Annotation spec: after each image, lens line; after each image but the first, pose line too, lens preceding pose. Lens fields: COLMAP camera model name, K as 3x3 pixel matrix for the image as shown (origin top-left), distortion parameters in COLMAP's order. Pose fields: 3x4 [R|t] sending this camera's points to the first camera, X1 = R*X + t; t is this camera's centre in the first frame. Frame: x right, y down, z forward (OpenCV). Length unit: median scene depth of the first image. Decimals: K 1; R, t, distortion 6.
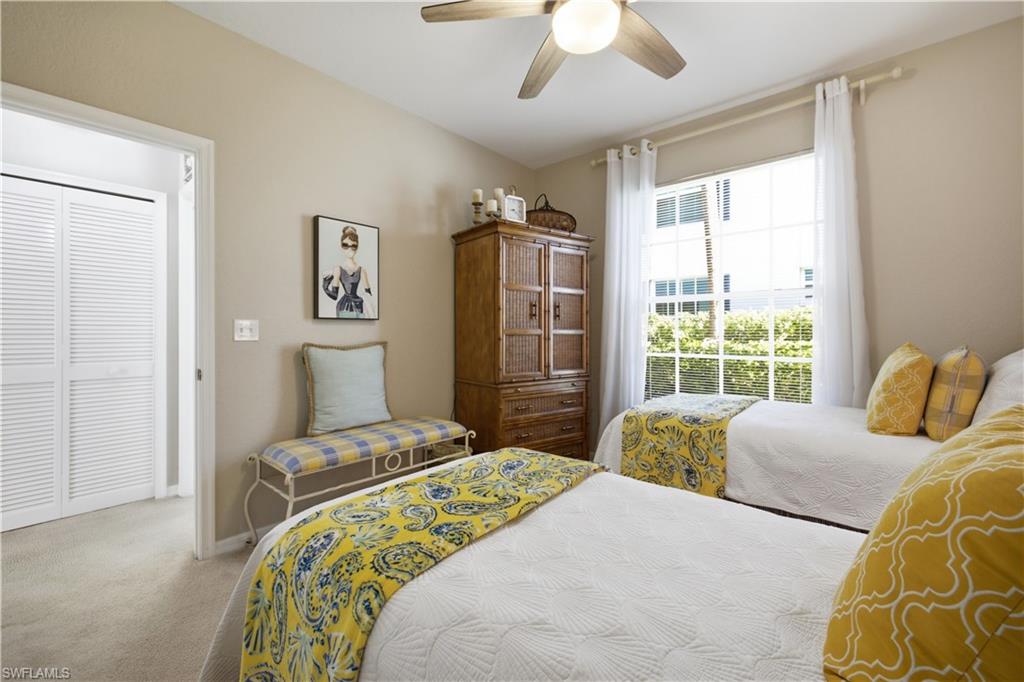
lens RADIAL K [[432.9, 0, 518.2], [0, 432.9, 334.1], [0, 0, 1]] dist [0.003478, 0.000288]
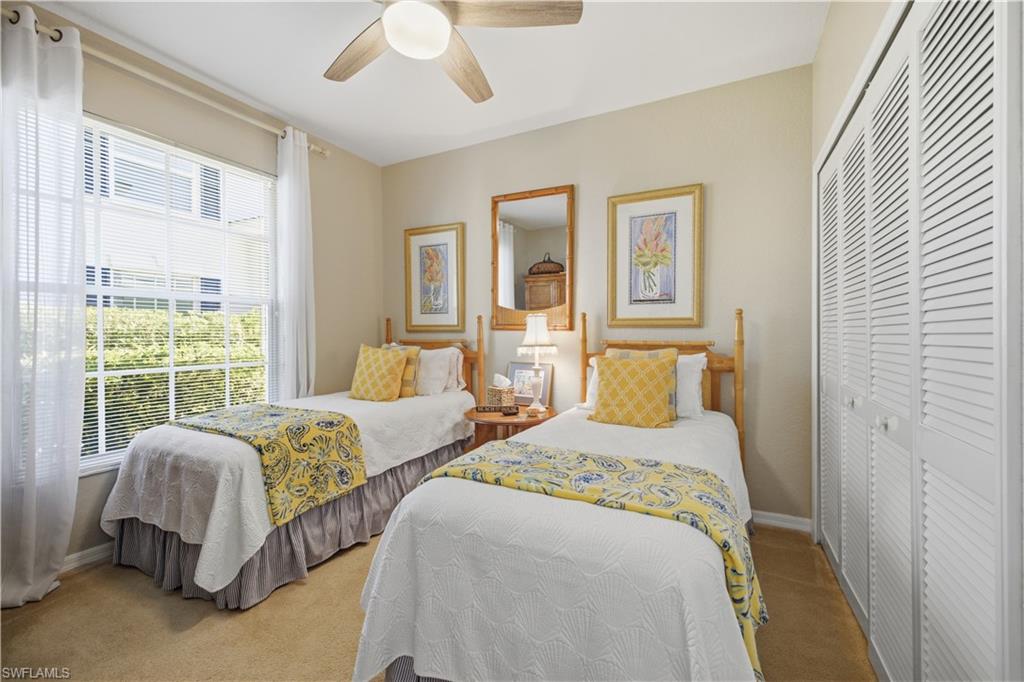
lens RADIAL K [[432.9, 0, 518.2], [0, 432.9, 334.1], [0, 0, 1]] dist [0.003478, 0.000288]
pose [[-0.238923, 0.001954, 0.971037, -0.701645], [0.013794, 0.999904, 0.001382, -0.007301], [-0.970940, 0.013724, -0.238927, 0.825372]]
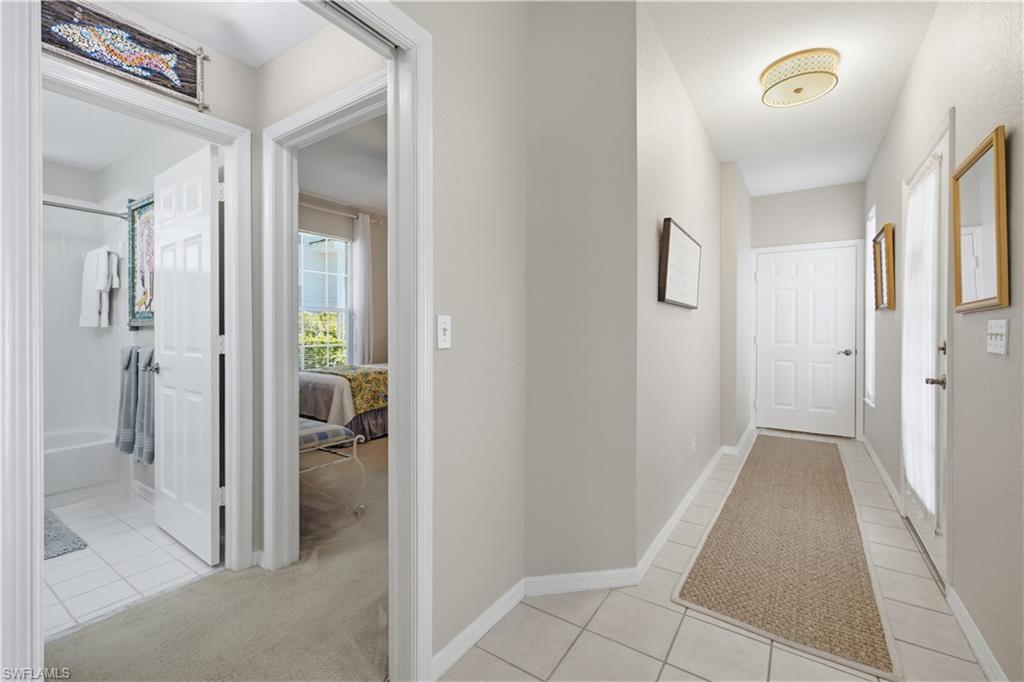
lens RADIAL K [[433.4, 0, 512.0], [0, 433.4, 341.0], [0, 0, 1]] dist [0.000037, 0.000023]
pose [[-0.116280, -0.022963, 0.992951, -1.768023], [-0.000004, 0.999733, 0.023119, -0.003015], [-0.993216, 0.002684, -0.116250, 0.622864]]
